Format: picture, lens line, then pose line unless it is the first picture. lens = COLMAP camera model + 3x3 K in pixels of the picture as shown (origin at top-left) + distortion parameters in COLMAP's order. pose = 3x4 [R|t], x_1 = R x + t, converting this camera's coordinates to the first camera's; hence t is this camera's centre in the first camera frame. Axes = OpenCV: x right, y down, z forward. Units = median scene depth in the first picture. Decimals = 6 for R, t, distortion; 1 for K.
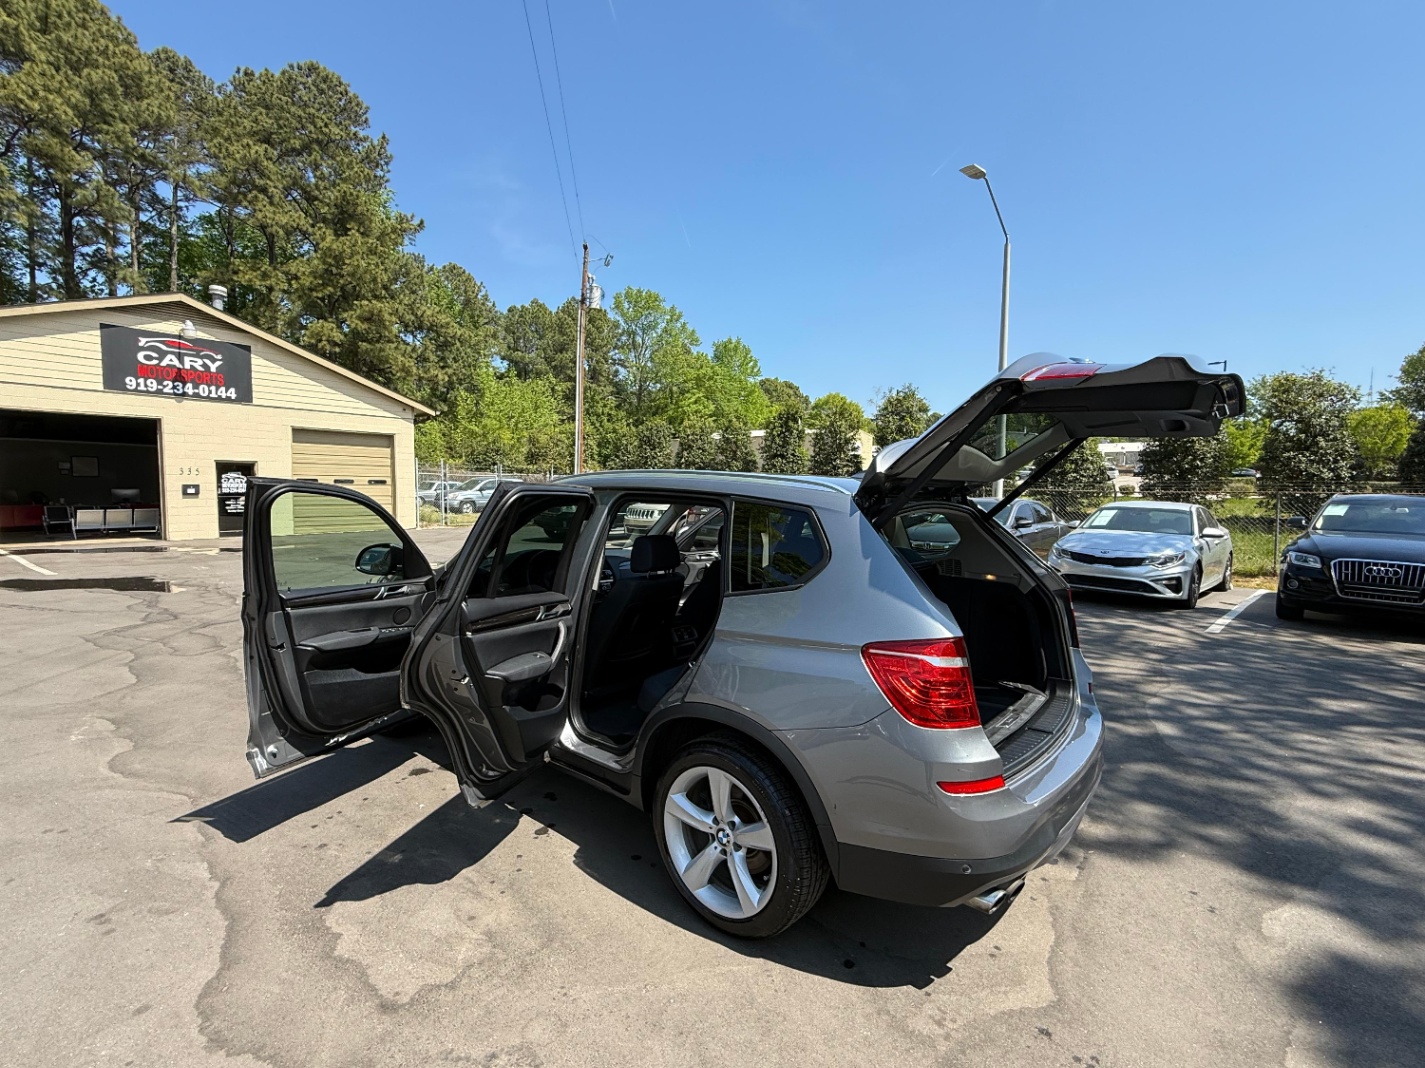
lens RADIAL K [[664.8, 0, 709.8], [0, 664.8, 535.4], [0, 0, 1]] dist [-0.000779, -0.001188]
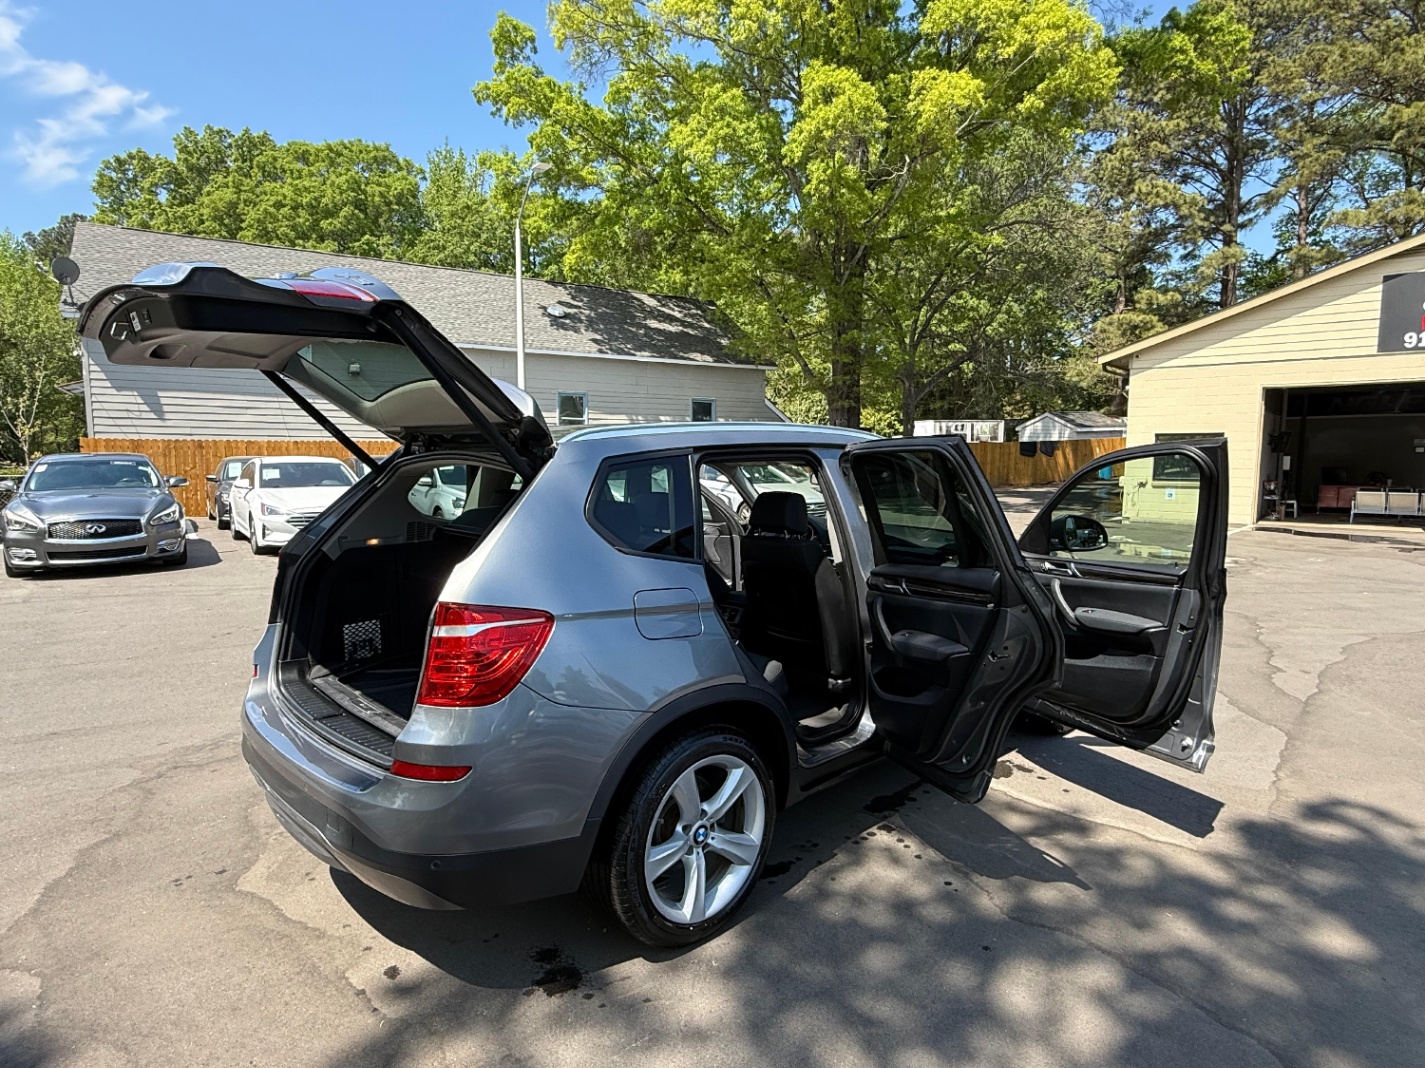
lens RADIAL K [[808.7, 0, 711.2], [0, 808.7, 527.7], [0, 0, 1]] dist [-0.002687, 0.000361]
pose [[-0.099420, 0.073549, -0.992324, 0.125377], [-0.076912, 0.993713, 0.081358, -0.006573], [0.992069, 0.084410, -0.093138, 0.136108]]
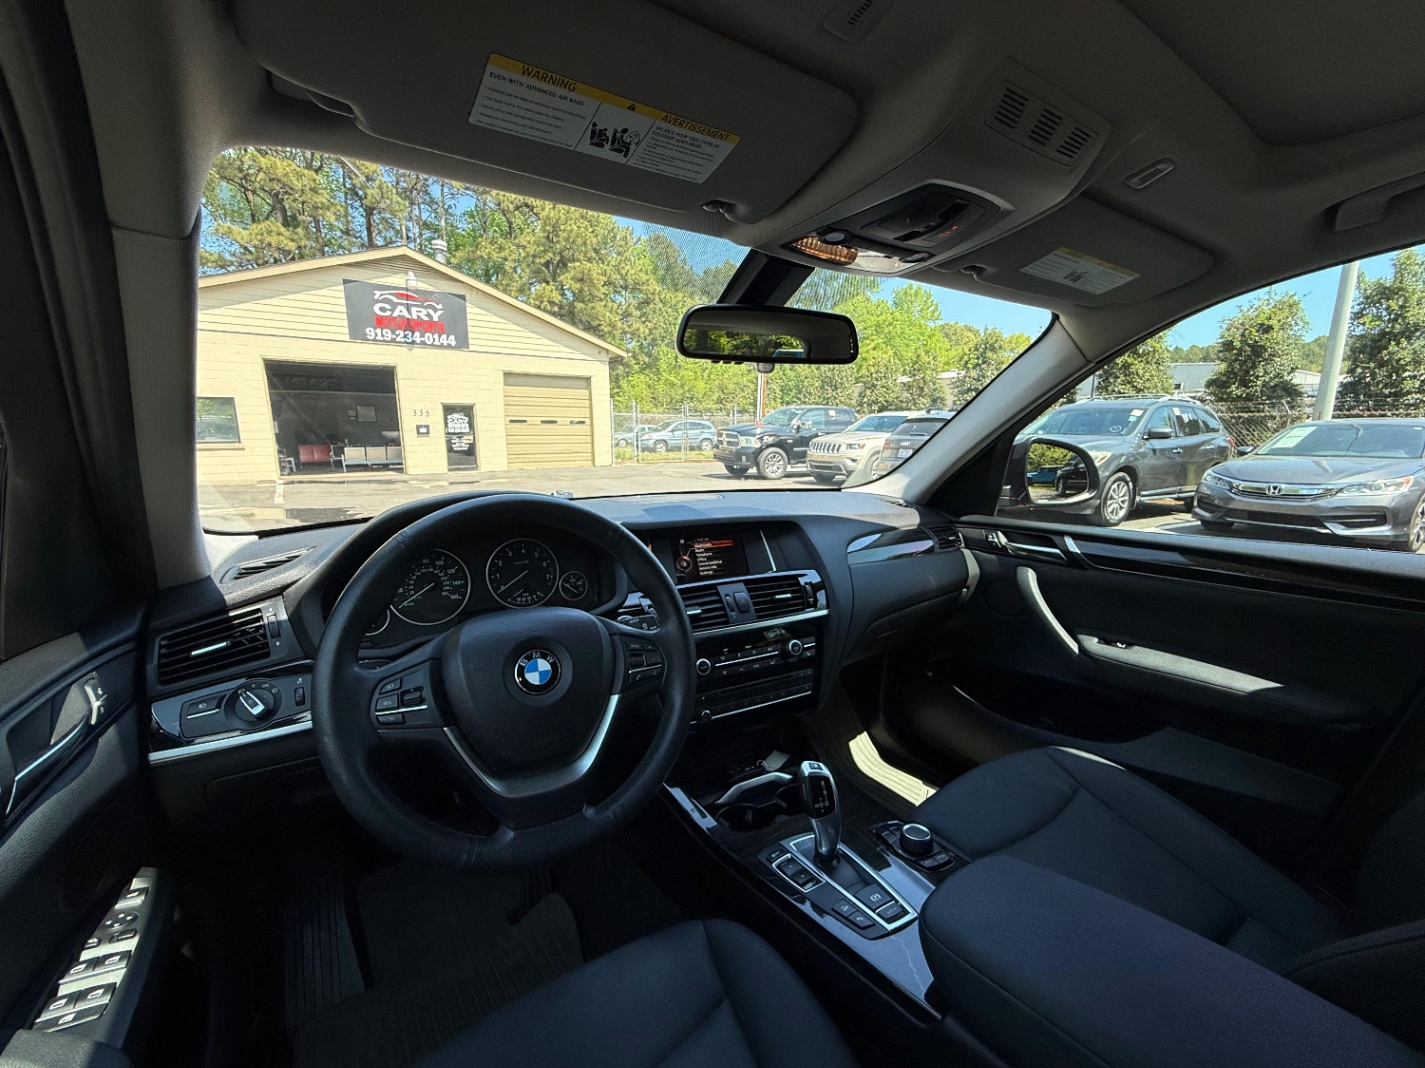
lens RADIAL K [[569.3, 0, 706.7], [0, 569.3, 536.1], [0, 0, 1]] dist [0.000747, -0.000334]
pose [[0.957619, 0.039439, -0.285324, -0.019085], [-0.009010, 0.994198, 0.107184, 0.002287], [0.287896, -0.100070, 0.952419, 0.113797]]
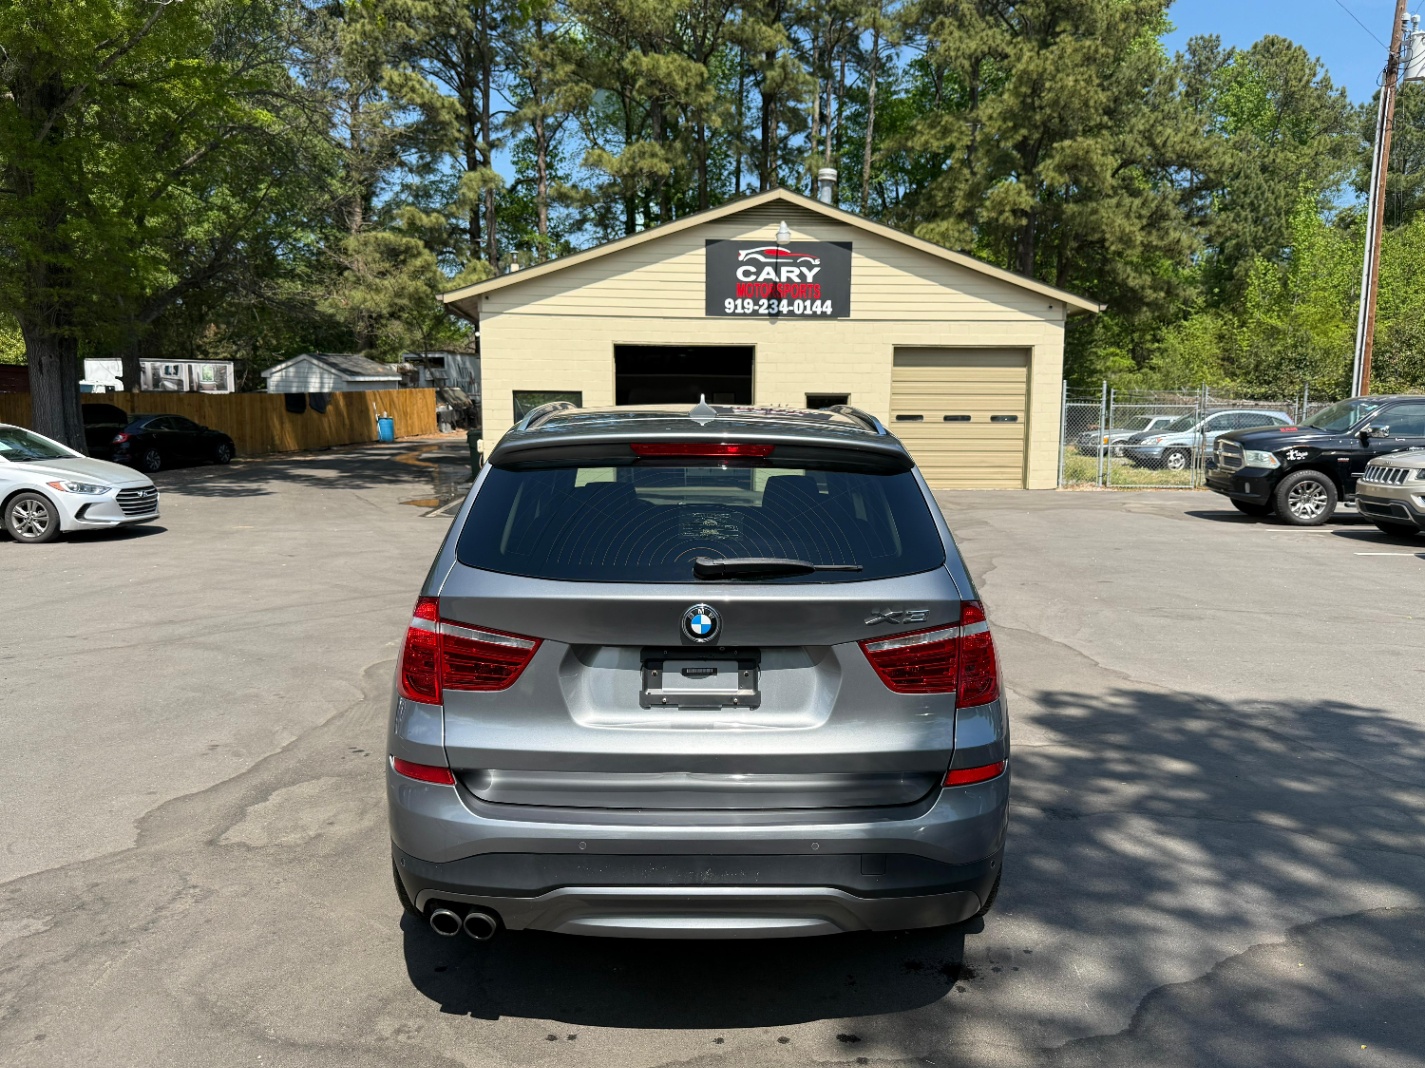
lens RADIAL K [[1096.6, 0, 719.6], [0, 1096.6, 541.7], [0, 0, 1]] dist [0.094939, -0.187849]
pose [[0.661443, 0.076540, -0.746080, 0.115155], [-0.053176, 0.997061, 0.055145, -0.001155], [0.748108, 0.003199, 0.663569, 0.023027]]
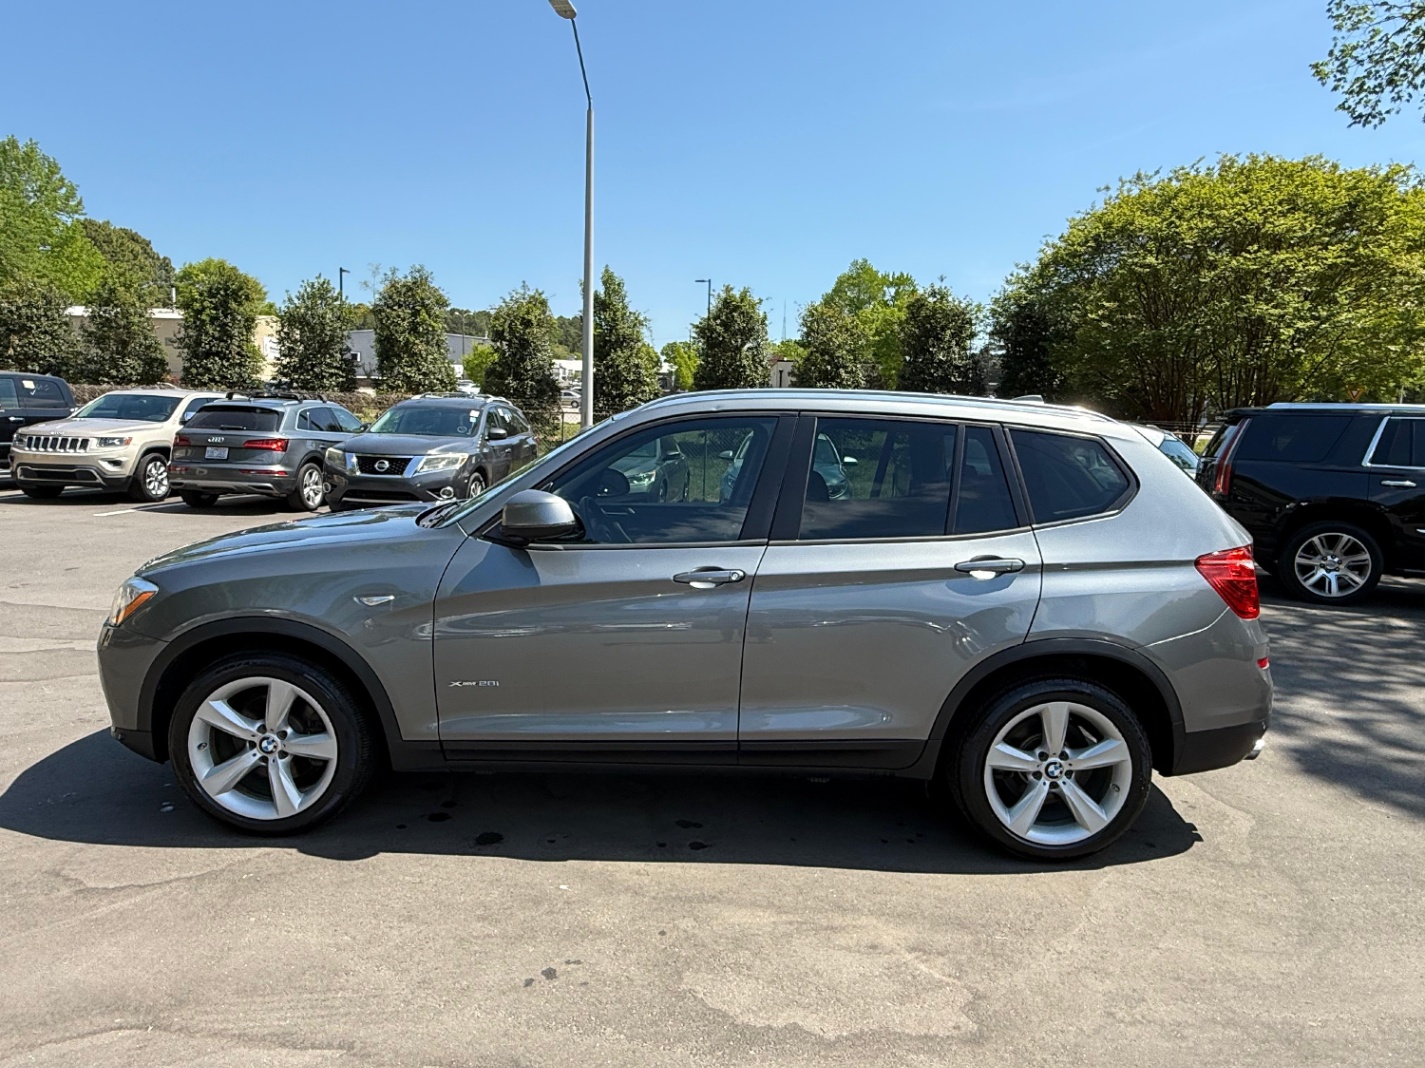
lens RADIAL K [[895.4, 0, 712.5], [0, 895.4, 534.0], [0, 0, 1]] dist [0.001613, -0.001556]
pose [[0.764989, -0.067977, 0.640446, -0.098528], [0.024960, 0.996796, 0.075988, -0.000797], [-0.643560, -0.042144, 0.764234, 0.026709]]
